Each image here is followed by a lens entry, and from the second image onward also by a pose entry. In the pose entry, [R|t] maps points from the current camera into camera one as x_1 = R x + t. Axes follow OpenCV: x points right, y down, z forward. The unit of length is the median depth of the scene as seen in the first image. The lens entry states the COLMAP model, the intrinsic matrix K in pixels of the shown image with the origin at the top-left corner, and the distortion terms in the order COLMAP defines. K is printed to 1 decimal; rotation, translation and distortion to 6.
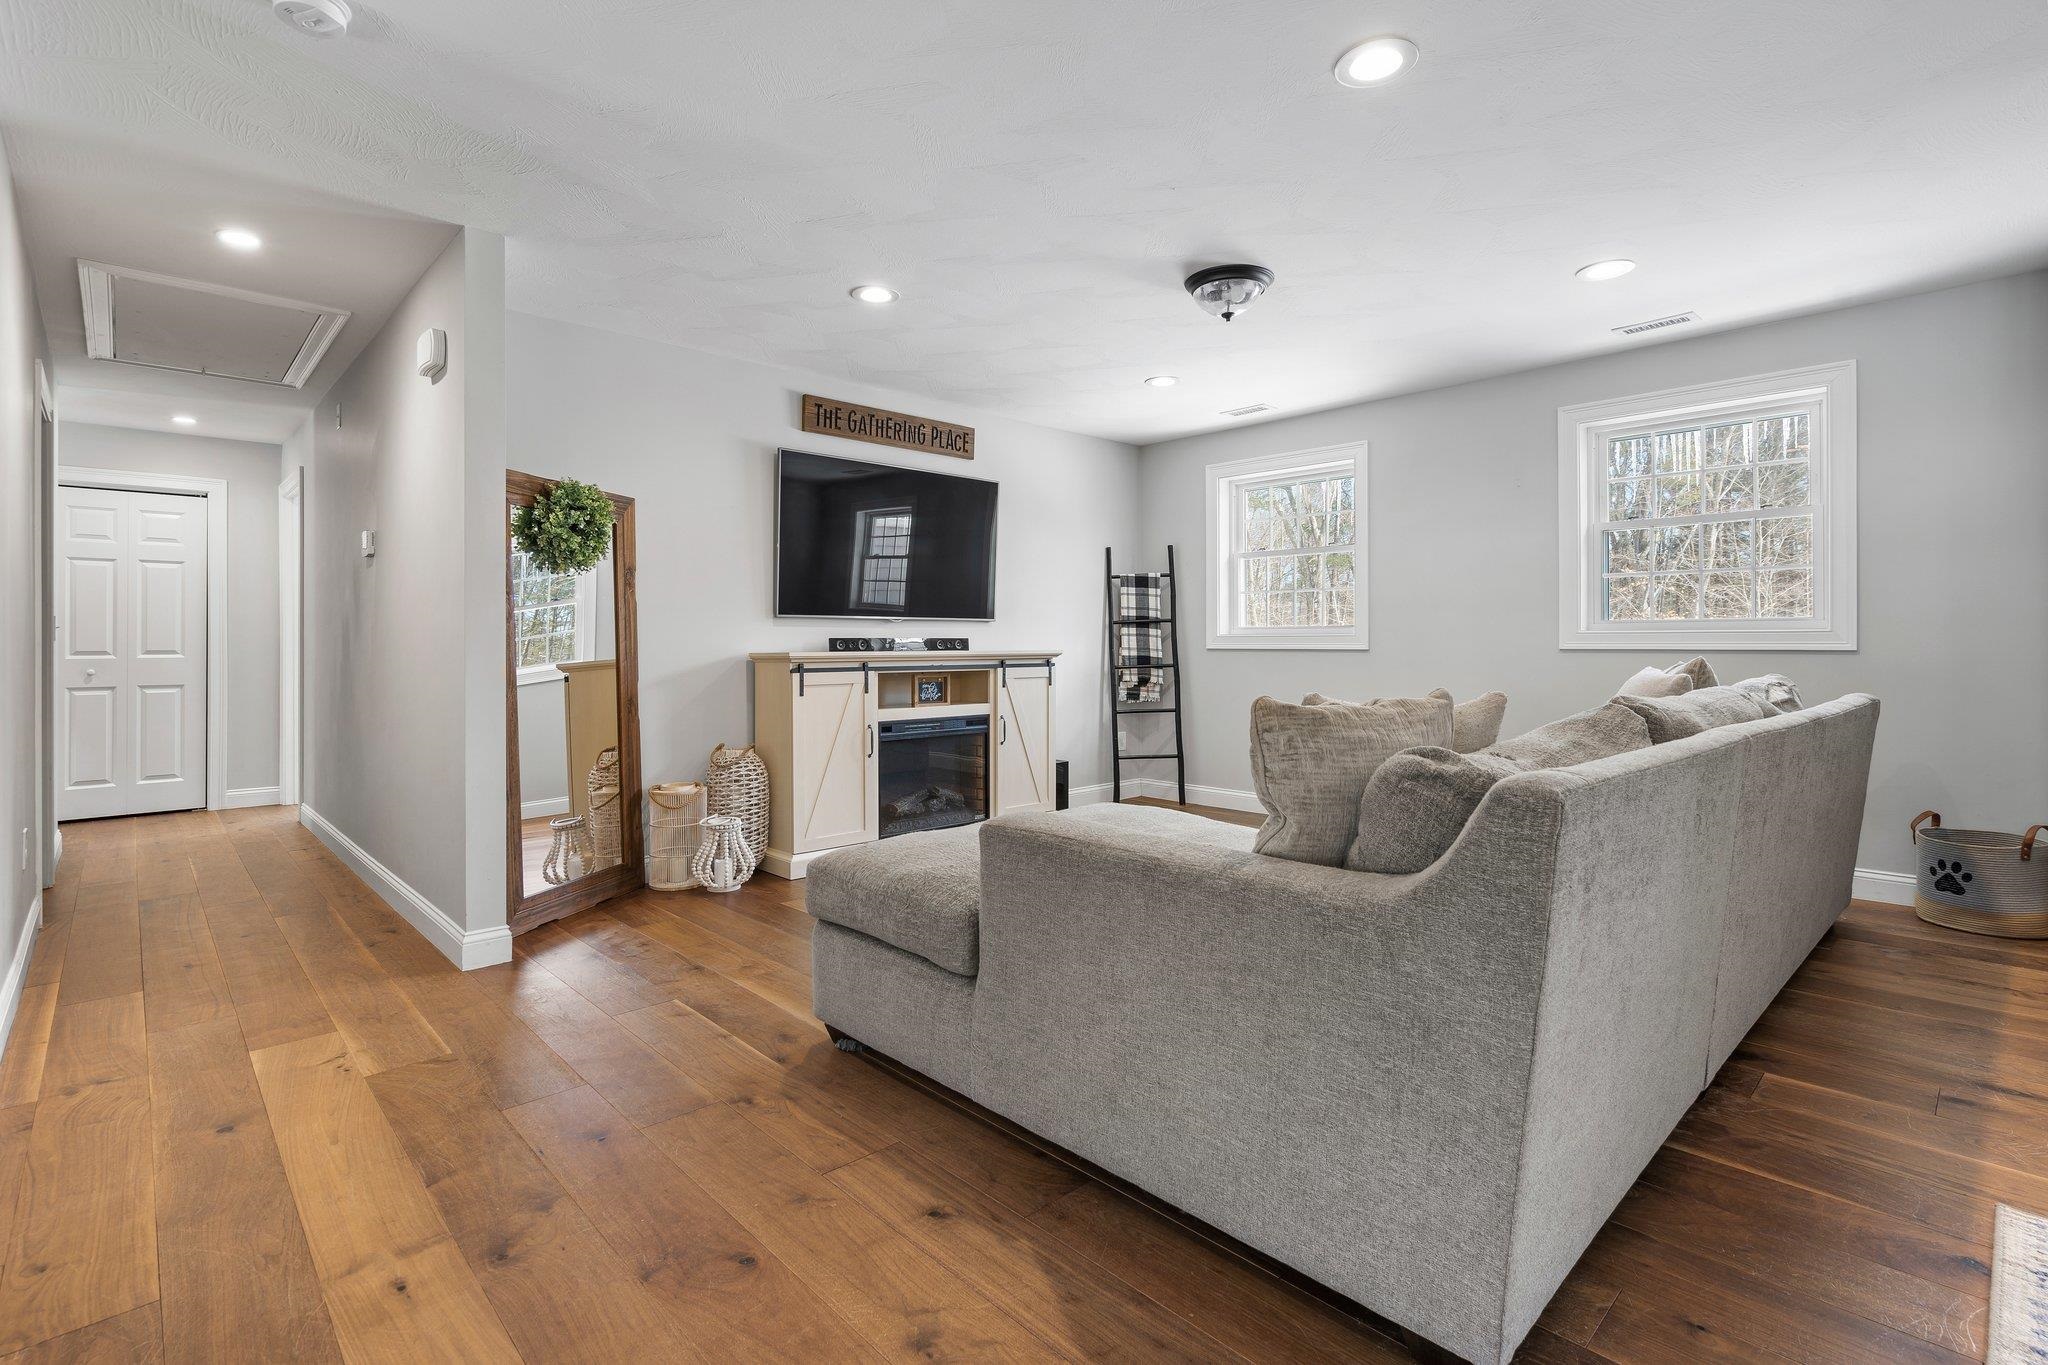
lens RADIAL K [[945.2, 0, 1004.5], [0, 945.2, 642.8], [0, 0, 1]] dist [-0.003139, -0.000408]
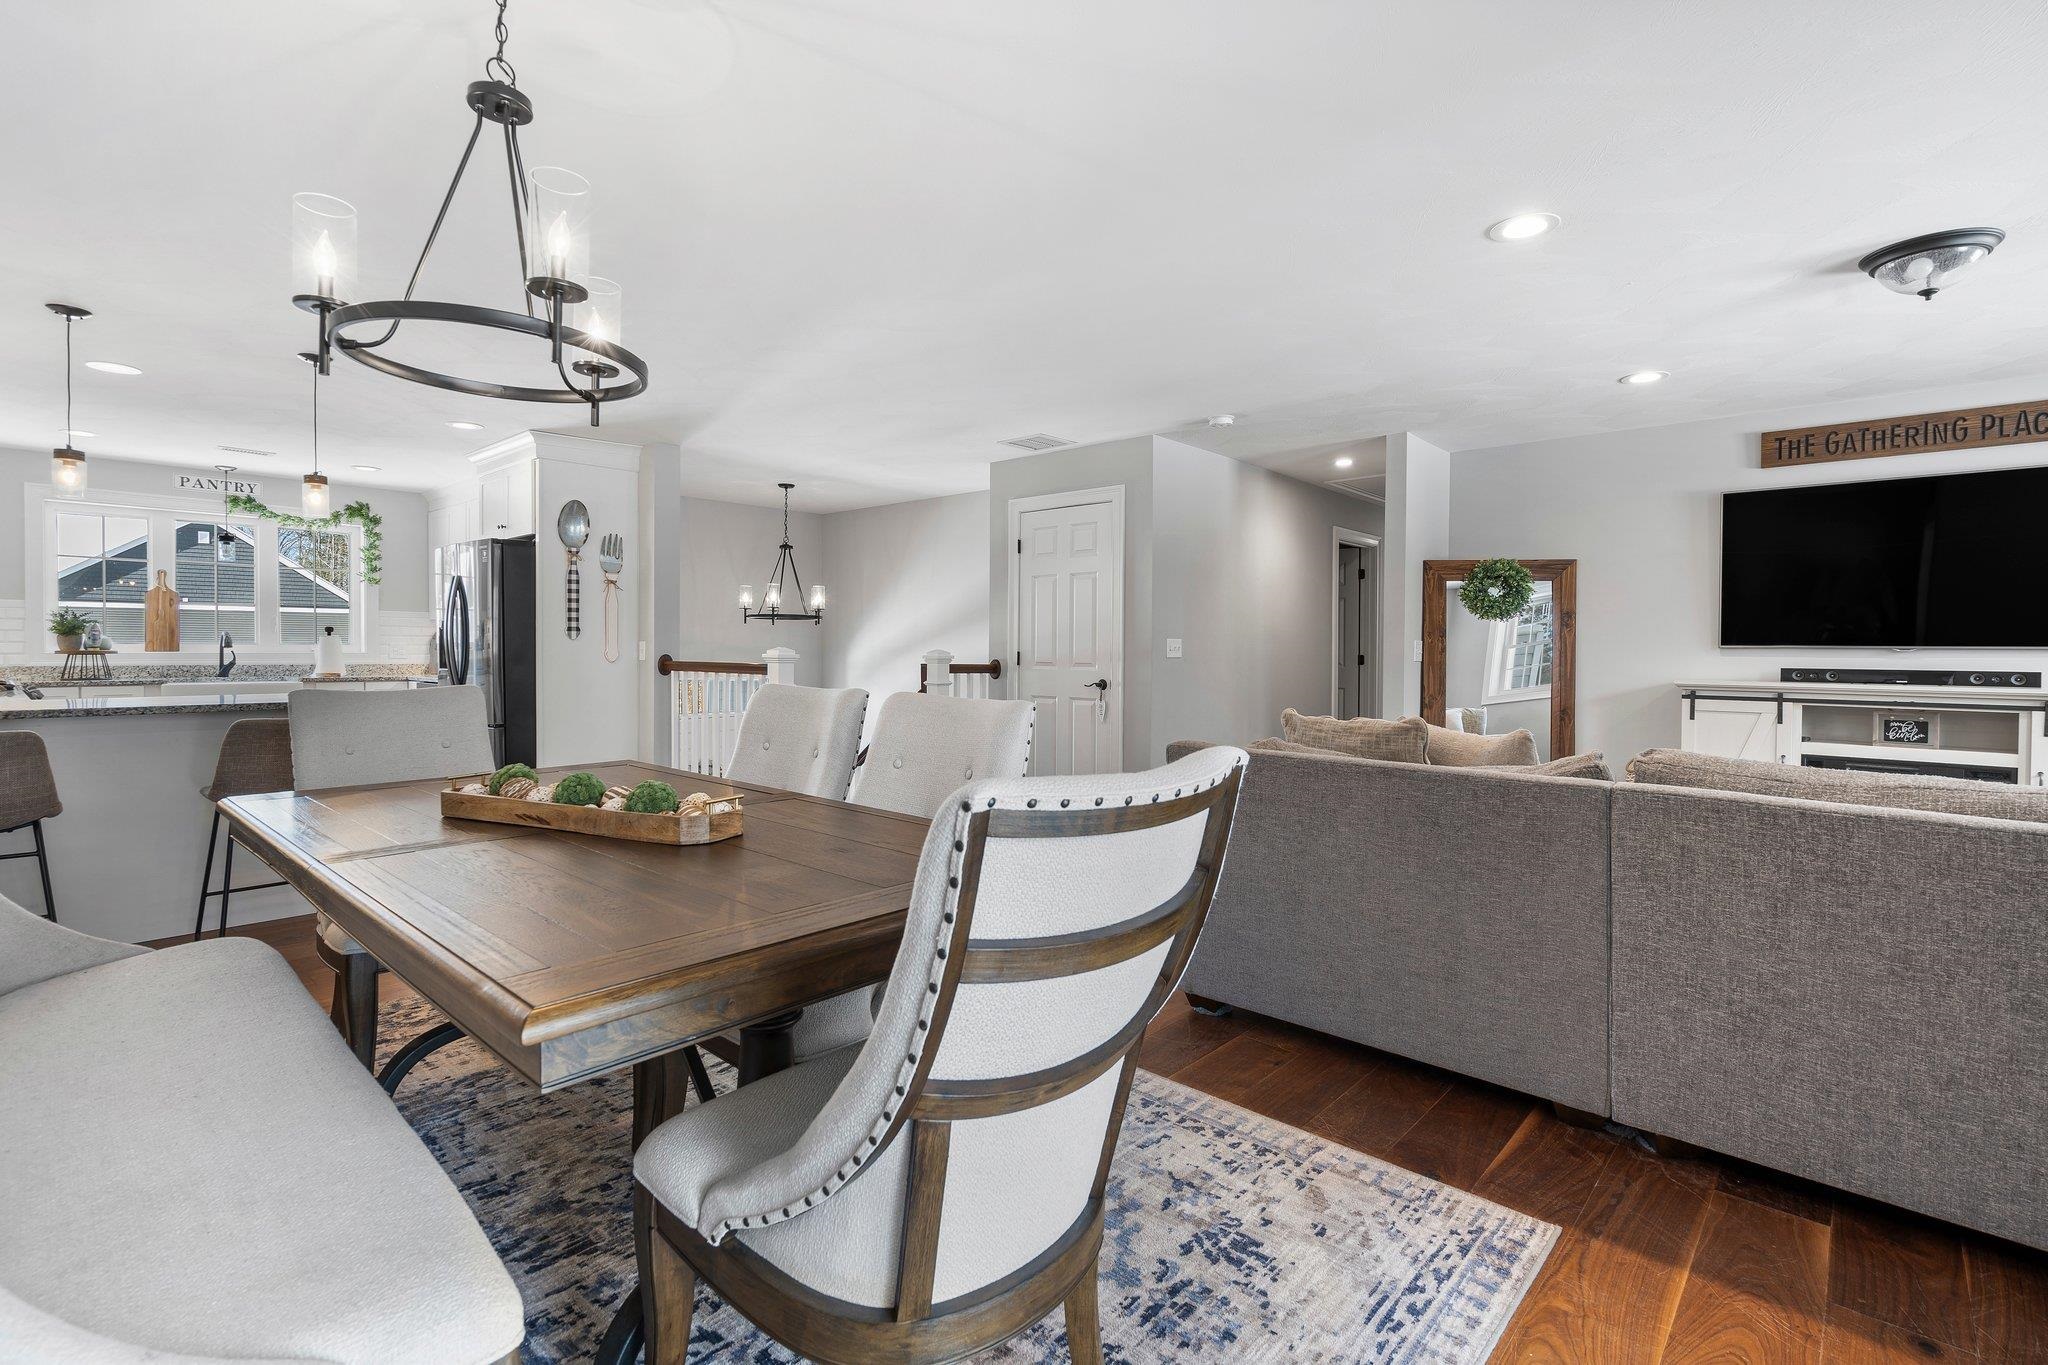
lens RADIAL K [[945.2, 0, 1025.8], [0, 945.2, 669.6], [0, 0, 1]] dist [-0.003139, -0.000408]
pose [[0.080886, 0.029014, -0.996301, 0.778372], [-0.003773, 0.999578, 0.028803, -0.030282], [0.996716, 0.001429, 0.080961, 0.110689]]
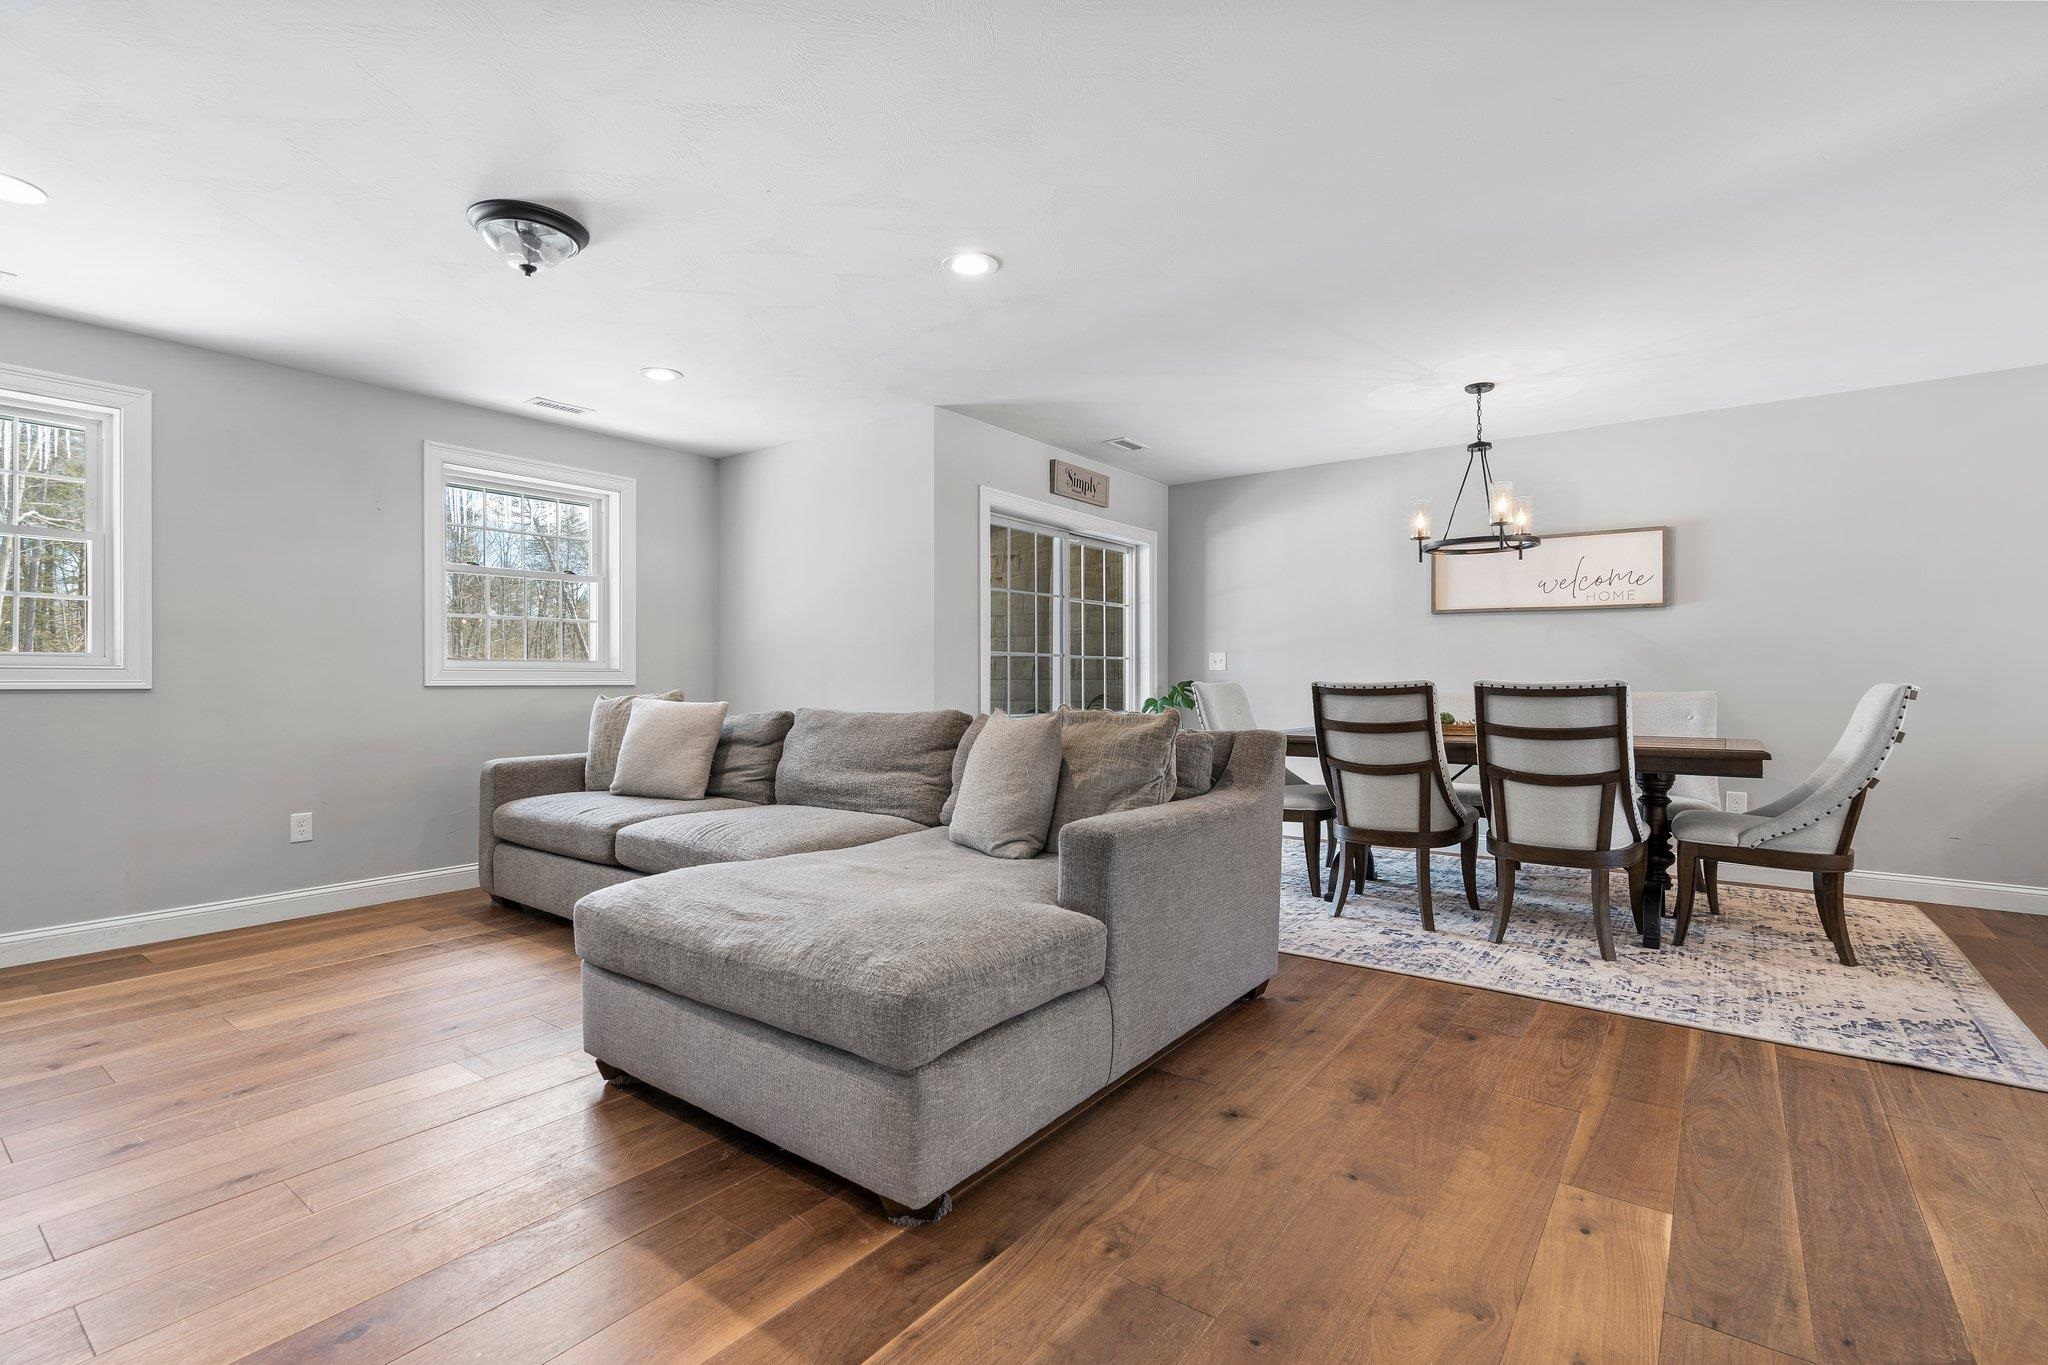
lens RADIAL K [[945.2, 0, 1027.1], [0, 945.2, 681.8], [0, 0, 1]] dist [-0.003139, -0.000408]
pose [[-0.187620, 0.004413, 0.982232, -0.488905], [-0.007817, 0.999952, -0.005985, 0.004199], [-0.982211, -0.008801, -0.187576, 0.570186]]
